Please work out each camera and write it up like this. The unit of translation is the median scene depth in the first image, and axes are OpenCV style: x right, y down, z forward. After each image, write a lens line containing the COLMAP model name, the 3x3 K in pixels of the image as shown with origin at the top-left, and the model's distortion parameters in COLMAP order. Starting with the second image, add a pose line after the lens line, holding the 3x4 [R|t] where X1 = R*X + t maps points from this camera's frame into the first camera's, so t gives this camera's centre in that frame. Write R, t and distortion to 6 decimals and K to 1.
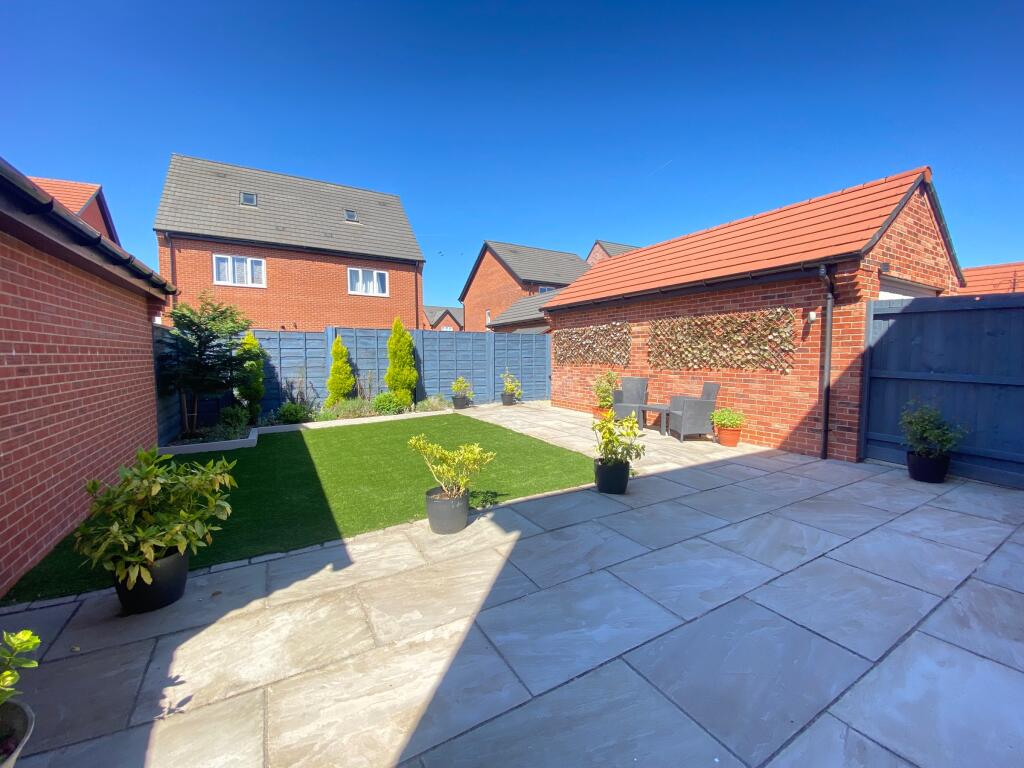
lens RADIAL K [[415.8, 0, 512.0], [0, 415.8, 384.0], [0, 0, 1]] dist [0.012929, -0.017672]
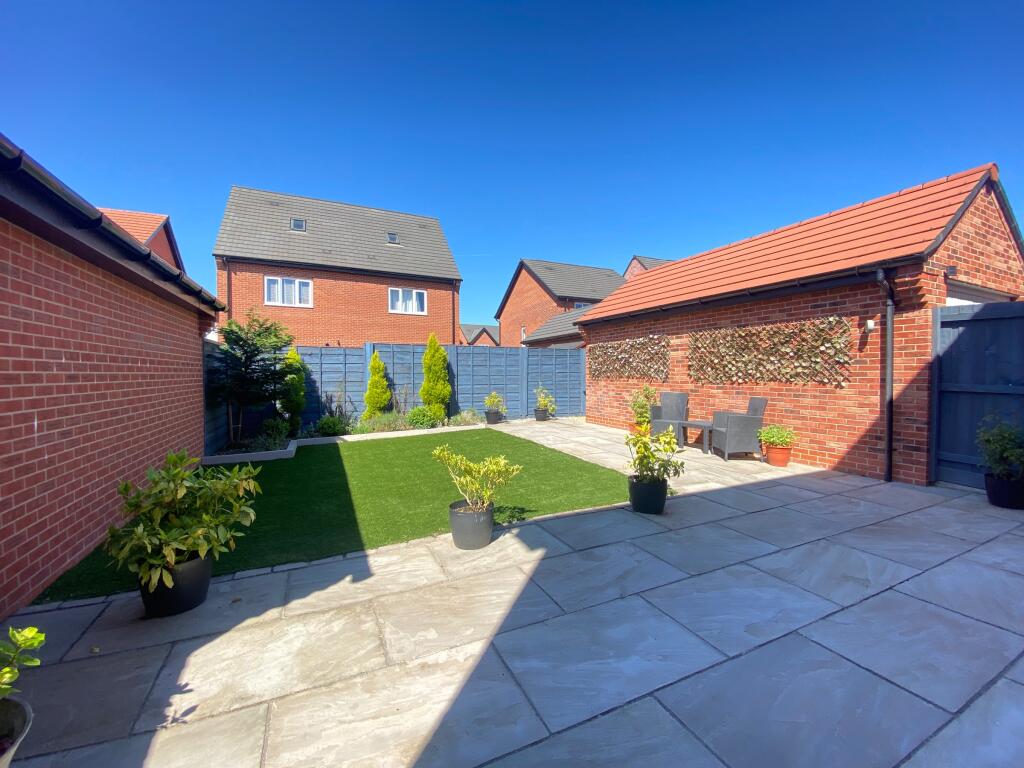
lens RADIAL K [[415.8, 0, 512.0], [0, 415.8, 384.0], [0, 0, 1]] dist [0.012929, -0.017672]
pose [[0.996051, 0.002178, -0.088756, 0.018246], [-0.005983, 0.999074, -0.042618, 0.014777], [0.088581, 0.042981, 0.995141, 0.027446]]
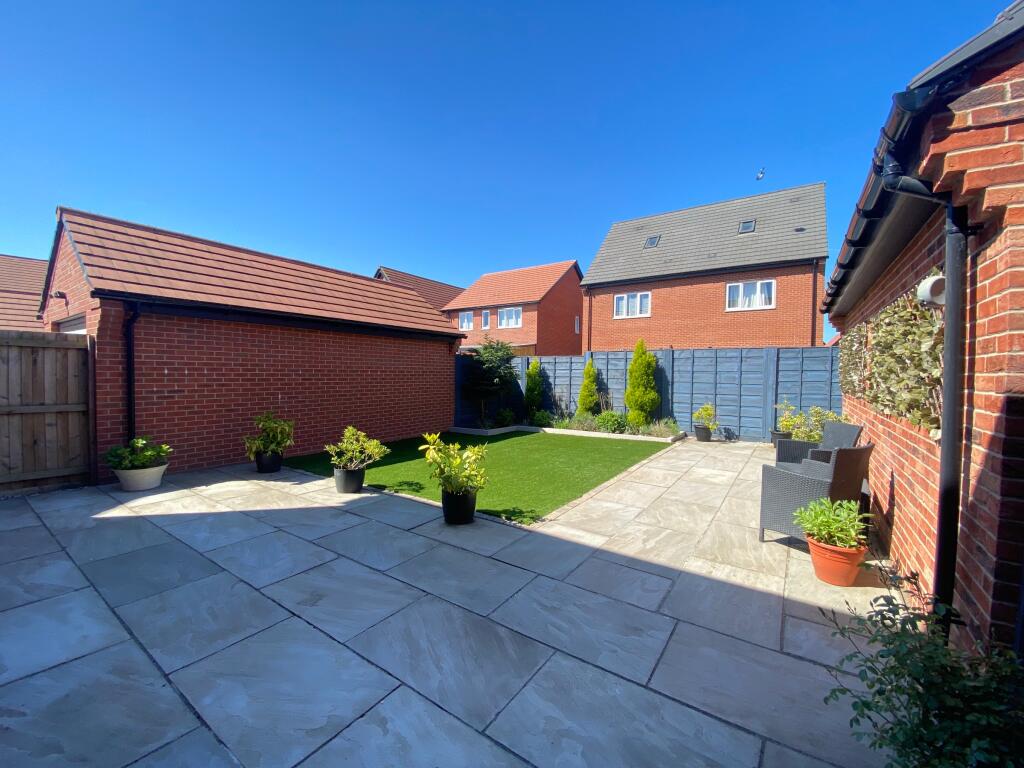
lens RADIAL K [[415.8, 0, 512.0], [0, 415.8, 384.0], [0, 0, 1]] dist [0.012929, -0.017672]
pose [[0.427686, 0.030947, -0.903397, 1.170305], [-0.070652, 0.997501, 0.000722, -0.068746], [0.901162, 0.063518, 0.428804, 0.687670]]
